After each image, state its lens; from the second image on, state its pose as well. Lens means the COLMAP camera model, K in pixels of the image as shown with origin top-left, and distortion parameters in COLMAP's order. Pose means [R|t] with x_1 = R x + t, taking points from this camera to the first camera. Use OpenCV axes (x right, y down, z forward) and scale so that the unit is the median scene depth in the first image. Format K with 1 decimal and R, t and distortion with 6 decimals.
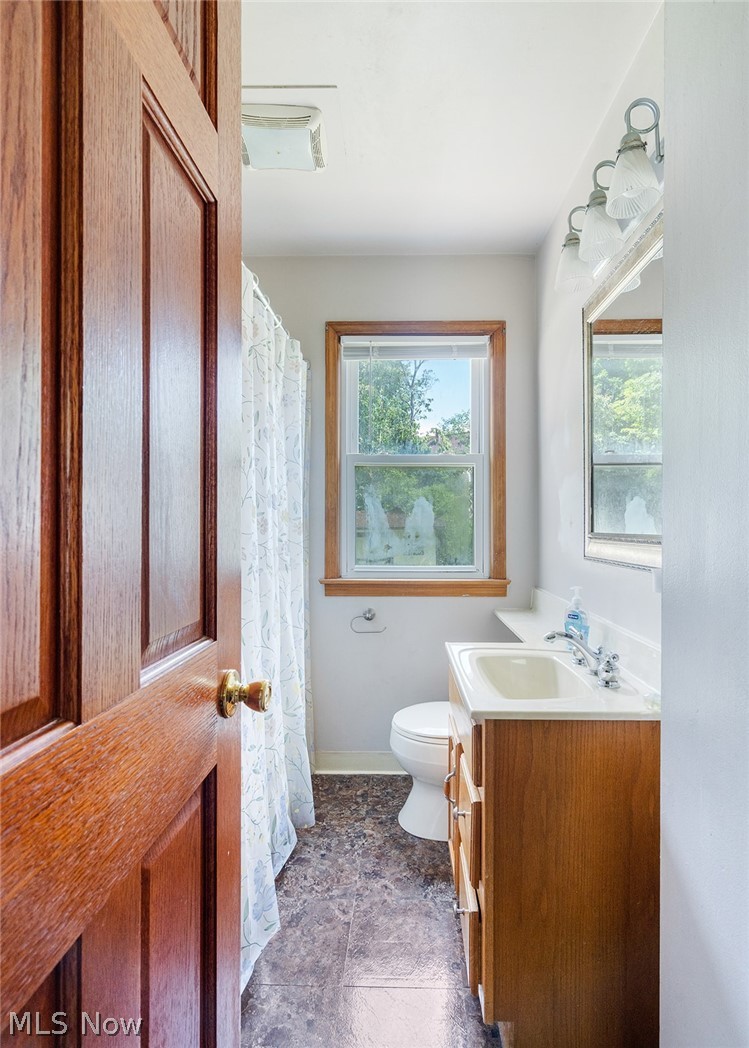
lens RADIAL K [[526.3, 0, 376.7], [0, 526.3, 528.3], [0, 0, 1]] dist [-0.002264, -0.000527]
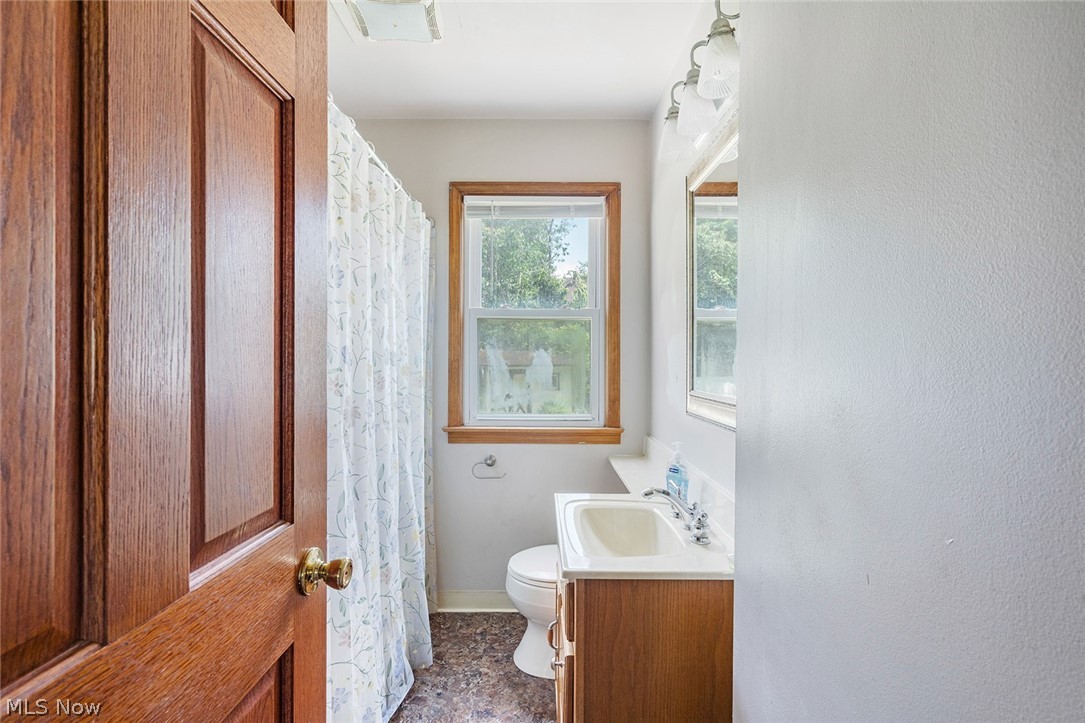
lens RADIAL K [[496.1, 0, 537.3], [0, 496.1, 356.9], [0, 0, 1]] dist [-0.002761, 0.000241]
pose [[0.999906, 0.003542, 0.013243, 0.107615], [-0.003614, 0.999979, 0.005412, -0.081170], [-0.013223, -0.005460, 0.999898, 0.011976]]
